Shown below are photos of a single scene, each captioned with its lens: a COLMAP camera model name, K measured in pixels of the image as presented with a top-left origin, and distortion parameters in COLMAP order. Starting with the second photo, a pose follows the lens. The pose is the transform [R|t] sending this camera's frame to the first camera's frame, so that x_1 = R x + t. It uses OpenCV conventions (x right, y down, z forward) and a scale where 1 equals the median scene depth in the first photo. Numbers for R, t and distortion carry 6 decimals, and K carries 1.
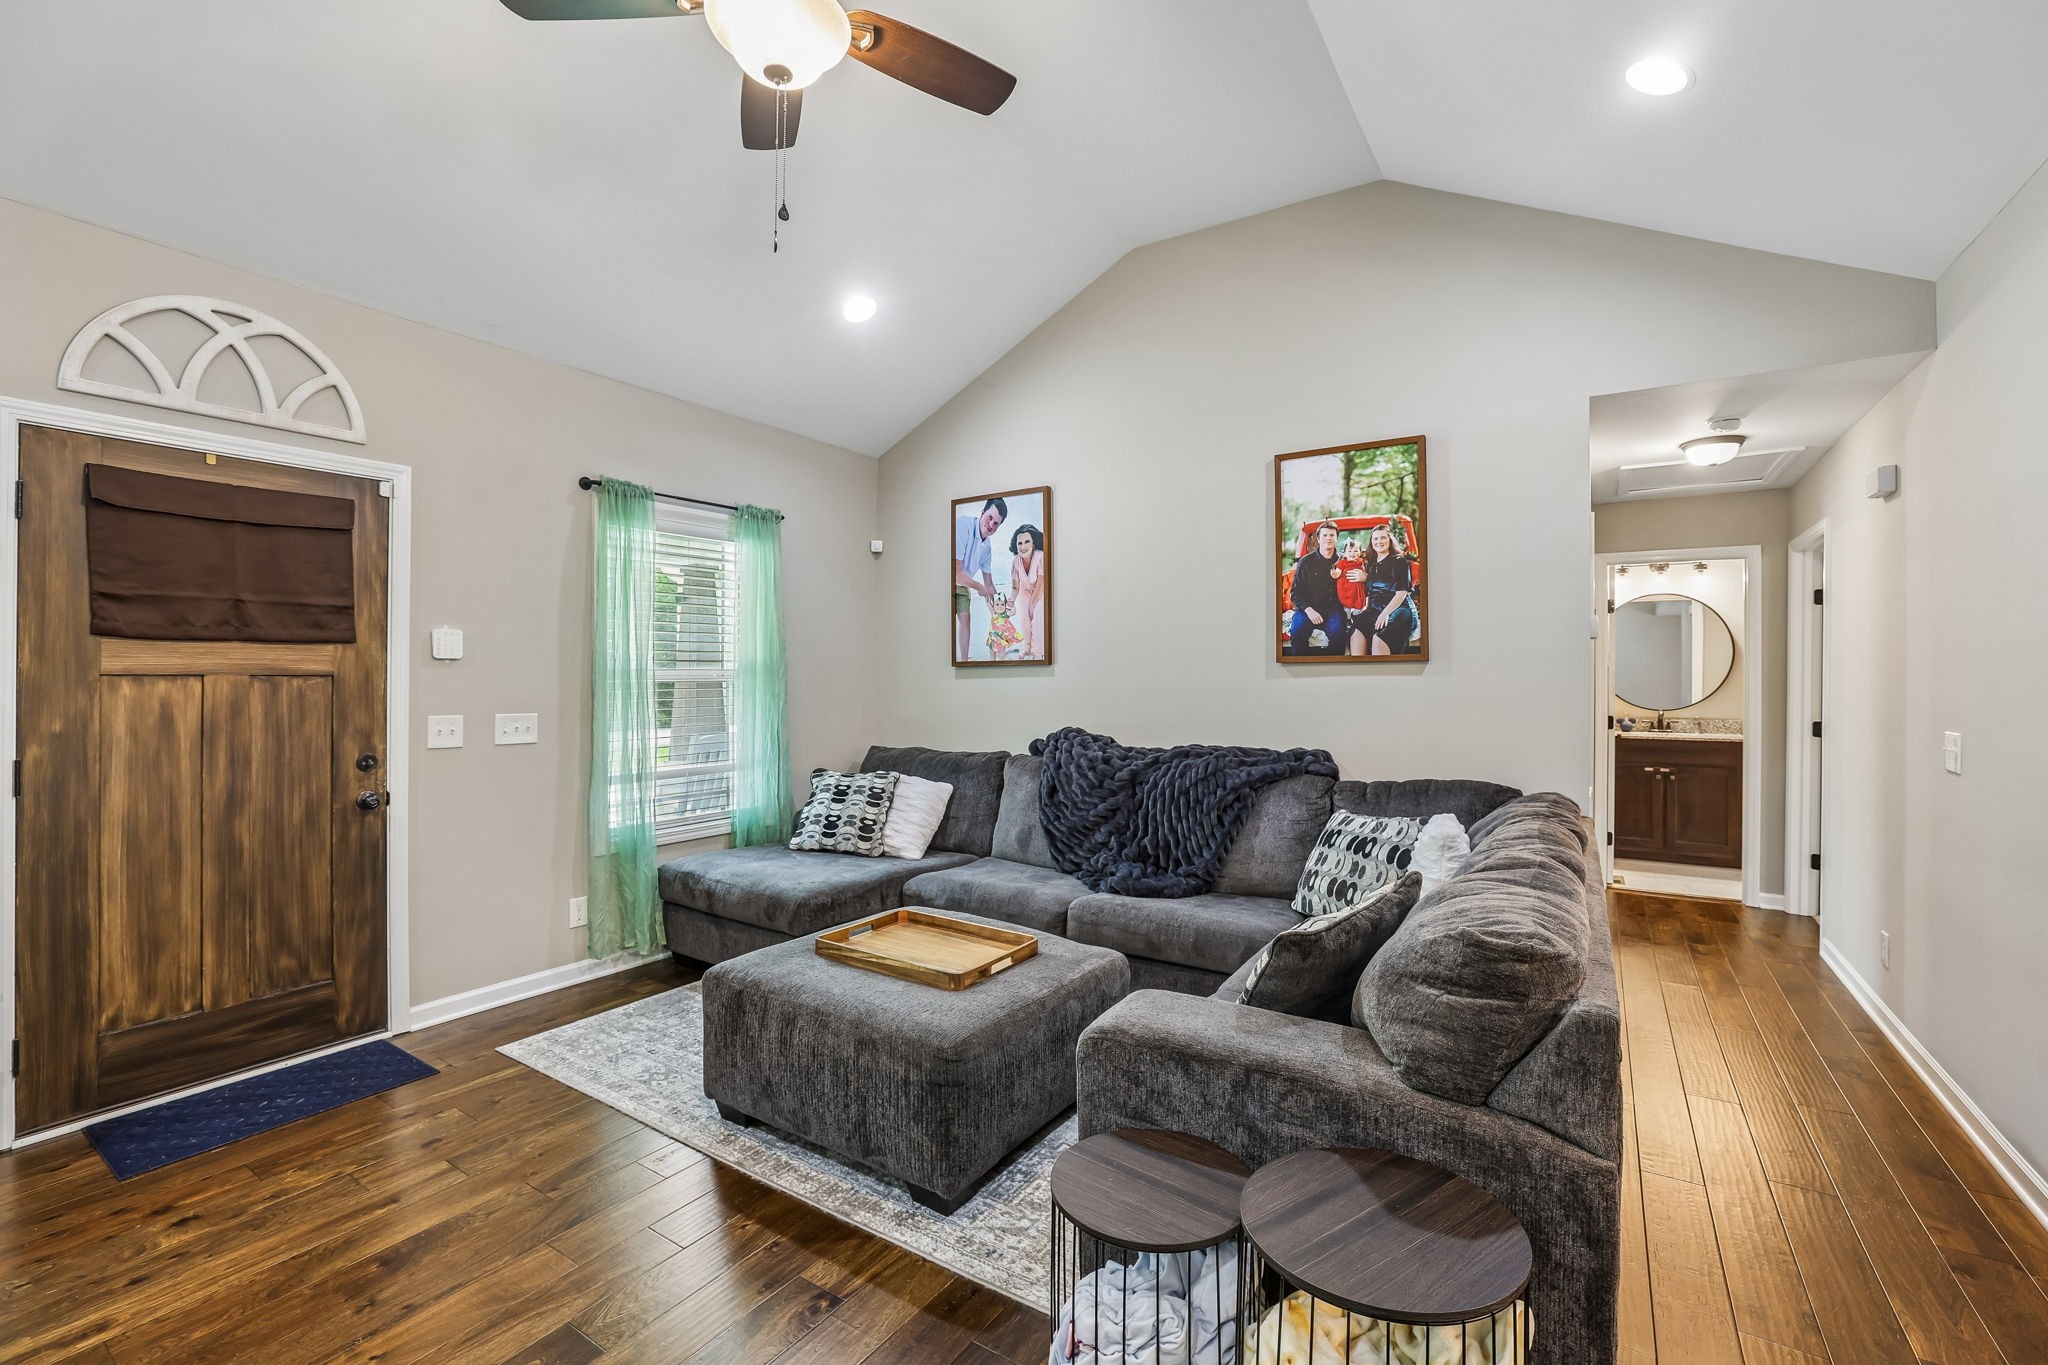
lens RADIAL K [[887.0, 0, 1036.1], [0, 887.0, 674.8], [0, 0, 1]] dist [-0.053105, 0.020984]
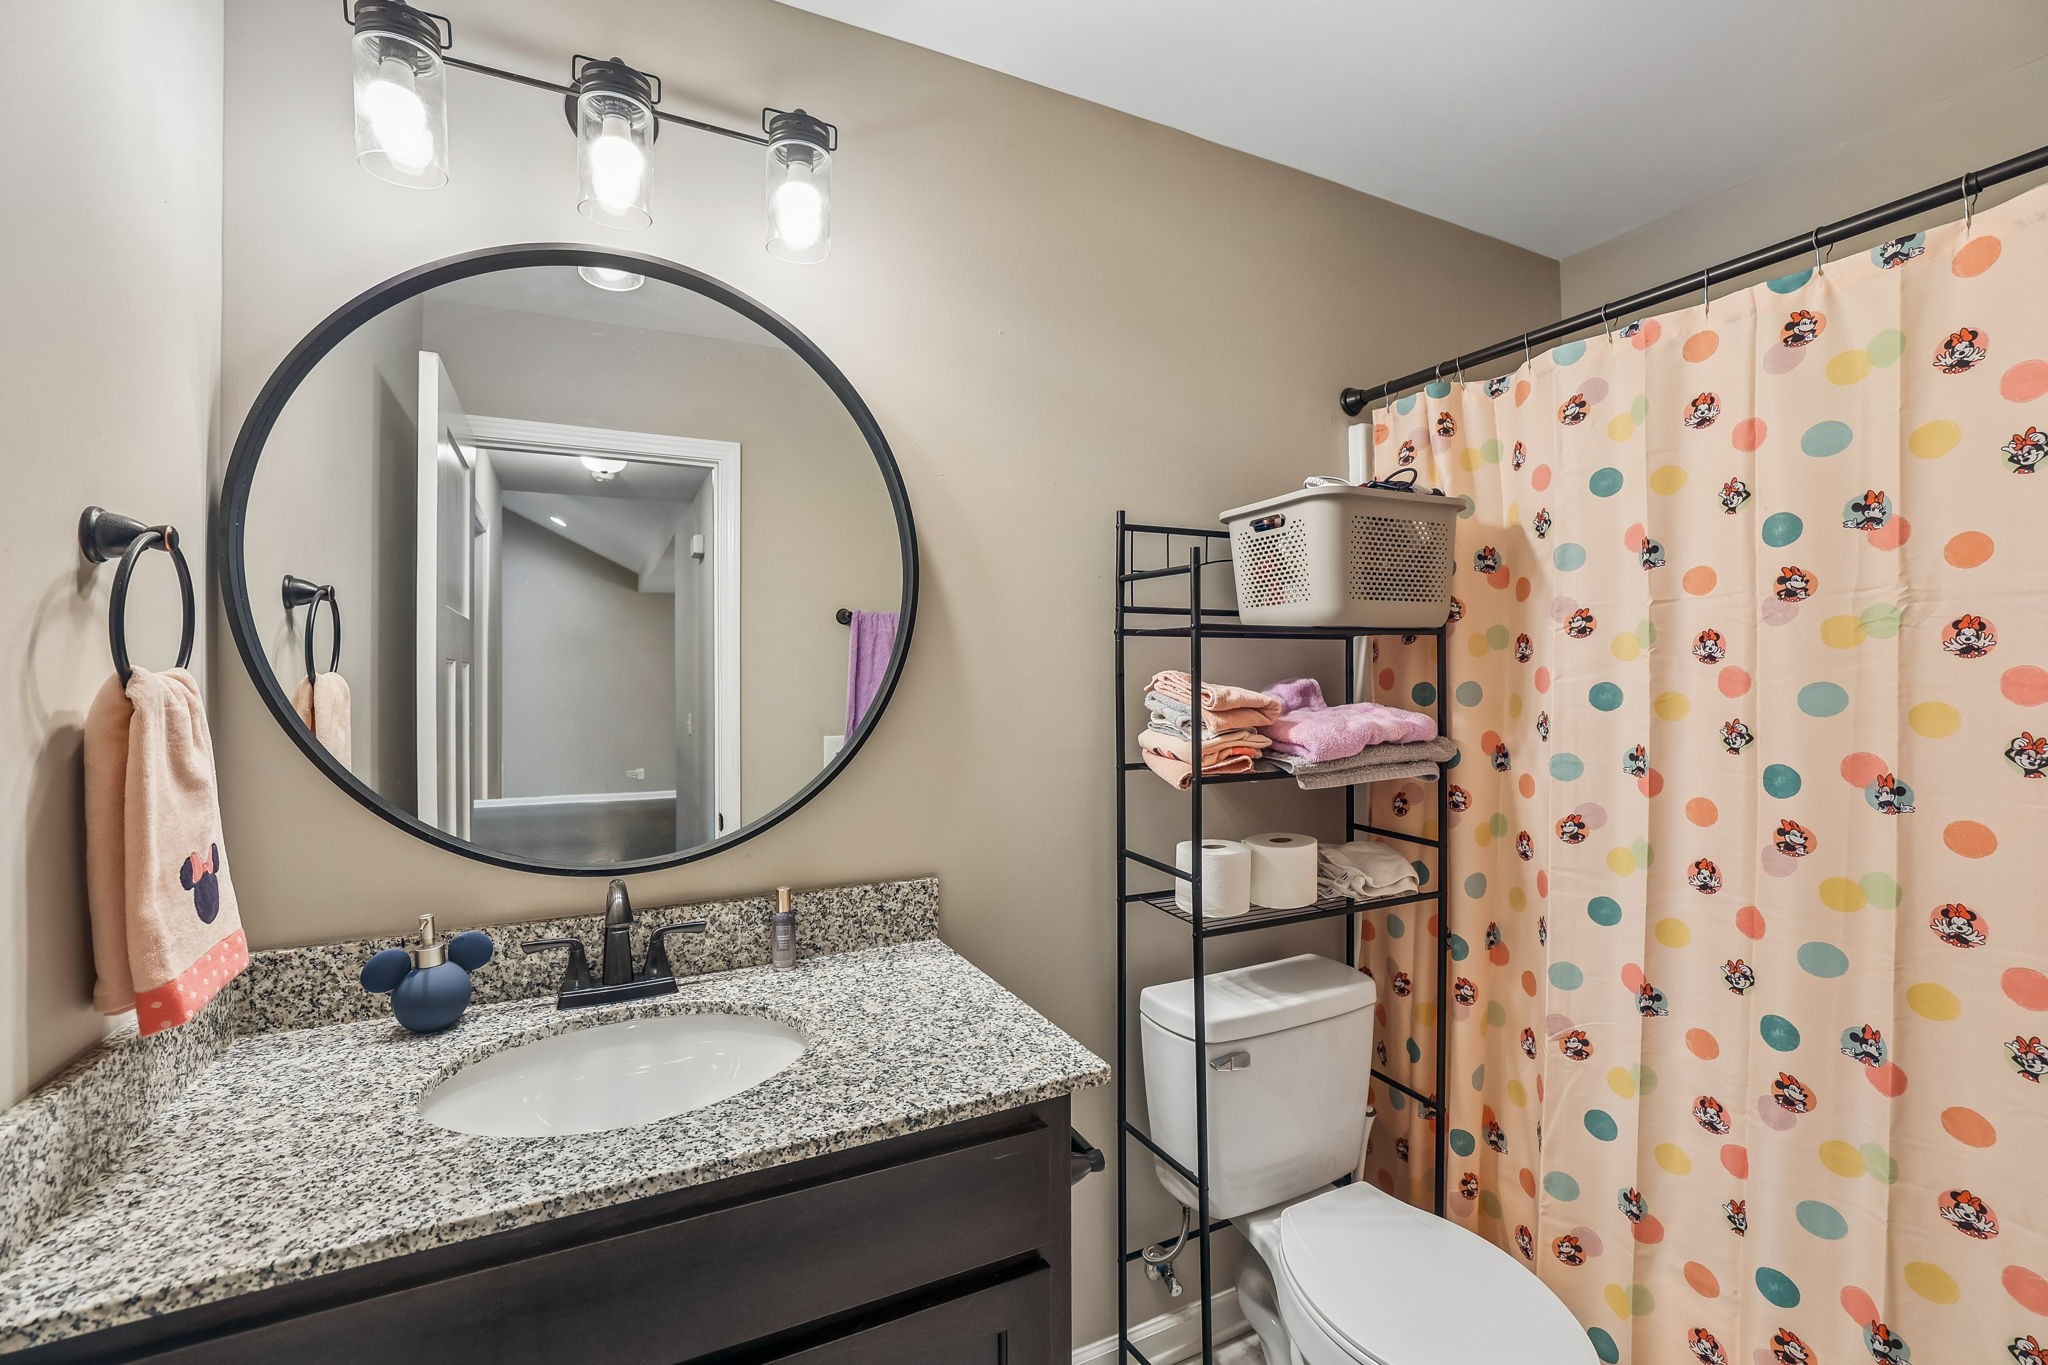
lens RADIAL K [[891.3, 0, 1039.9], [0, 891.3, 670.1], [0, 0, 1]] dist [-0.045892, 0.016520]
pose [[0.503214, -0.000863, 0.864161, 1.187664], [0.002335, 0.999997, -0.000361, -0.003656], [-0.864159, 0.002200, 0.503215, 1.631833]]
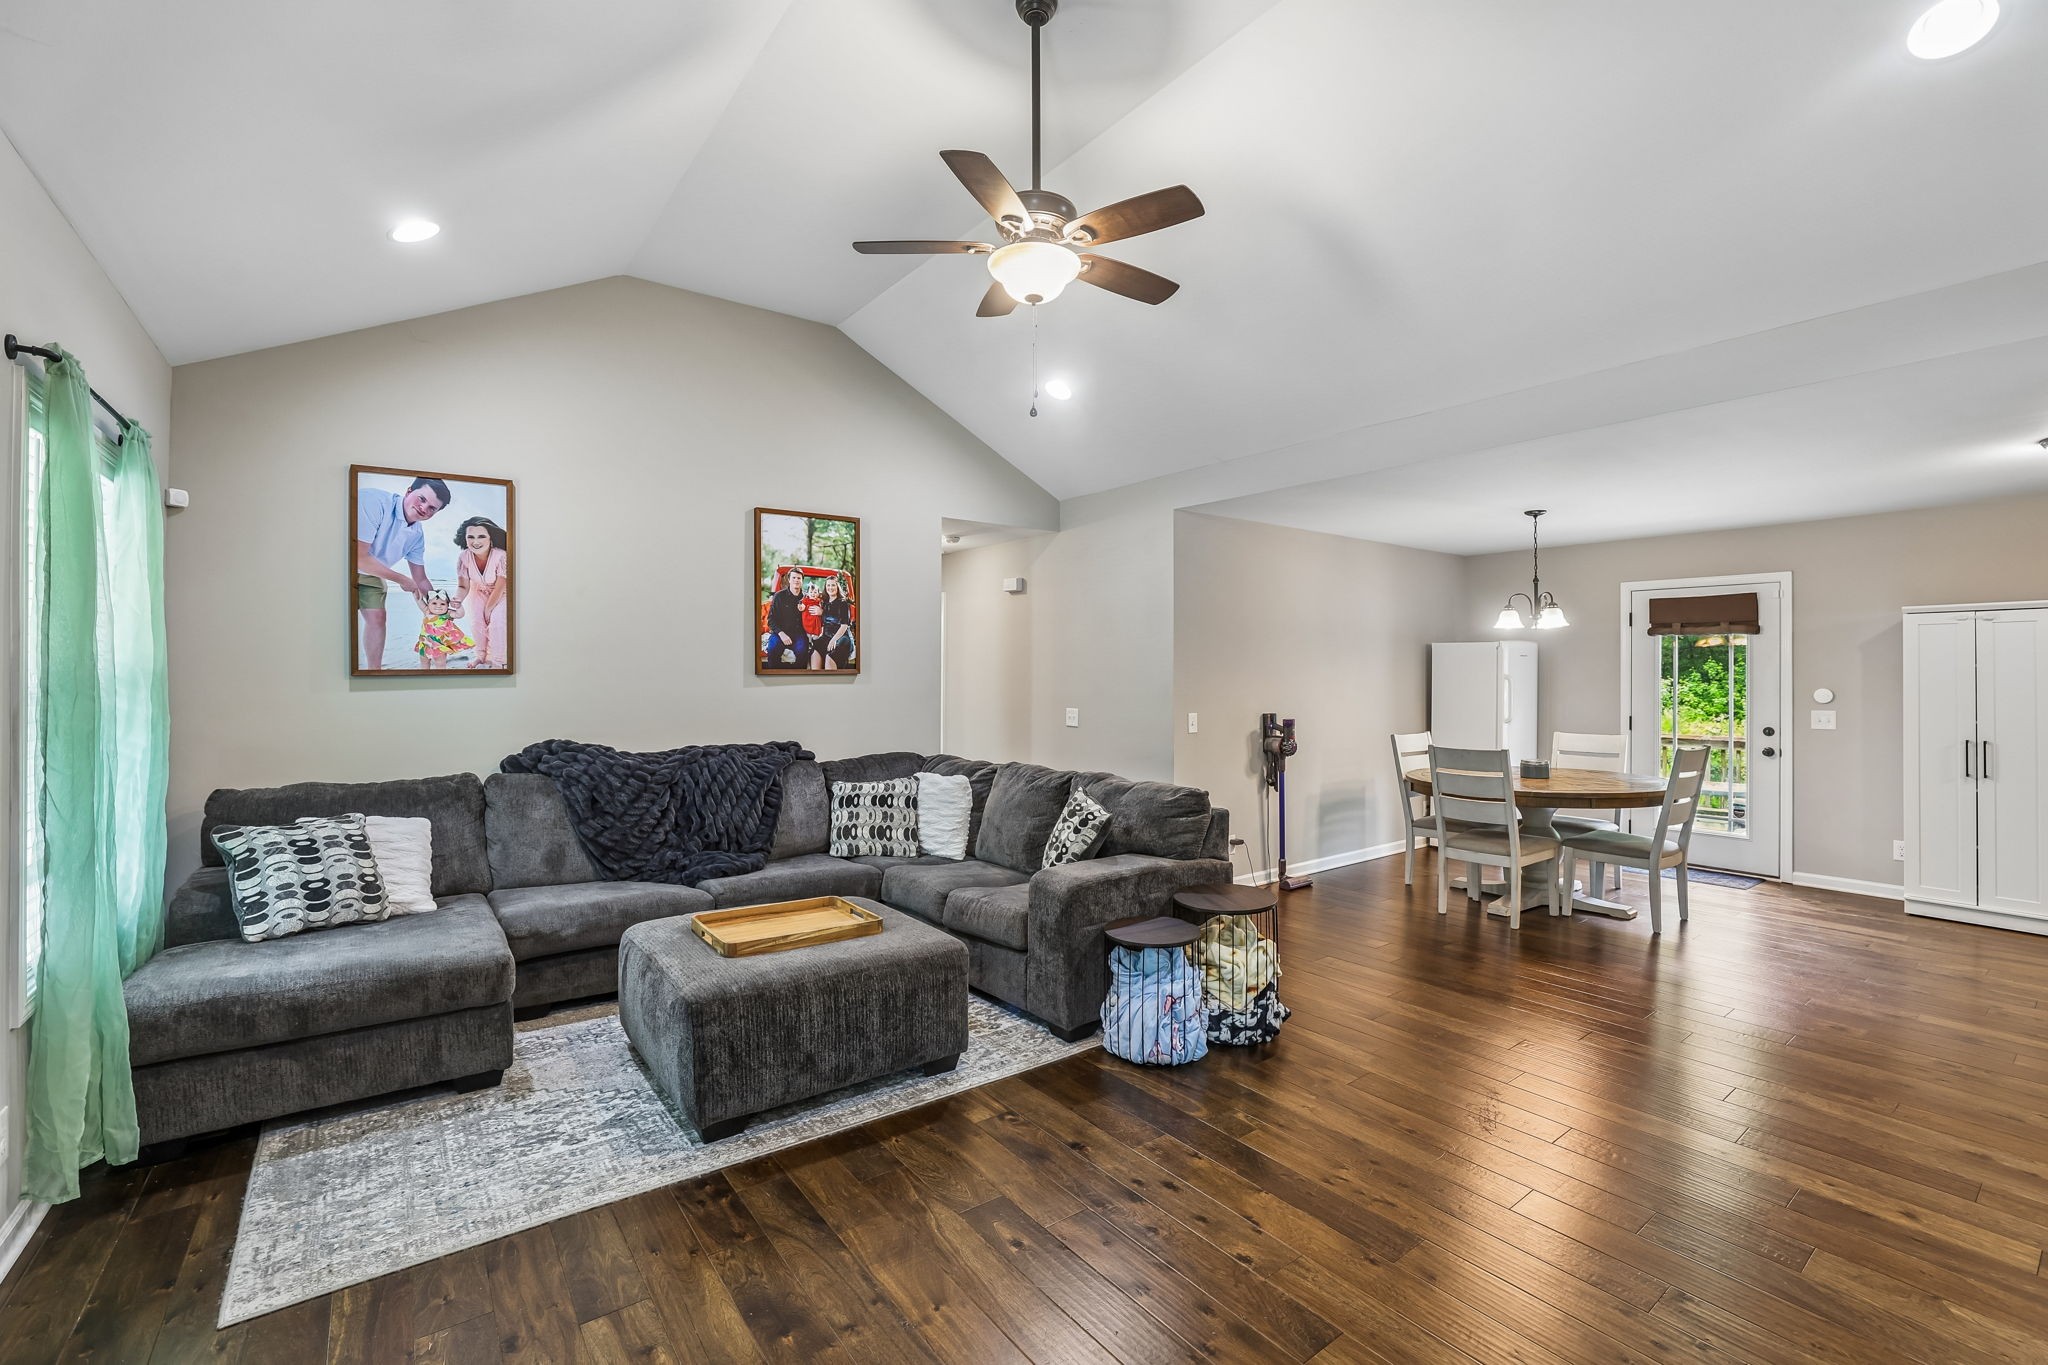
lens RADIAL K [[887.3, 0, 1038.1], [0, 887.3, 668.6], [0, 0, 1]] dist [-0.052813, 0.022142]
pose [[0.339130, 0.005582, 0.940723, -0.930051], [-0.002033, 0.999984, -0.005201, -0.019689], [-0.940737, -0.000148, 0.339136, 0.250476]]
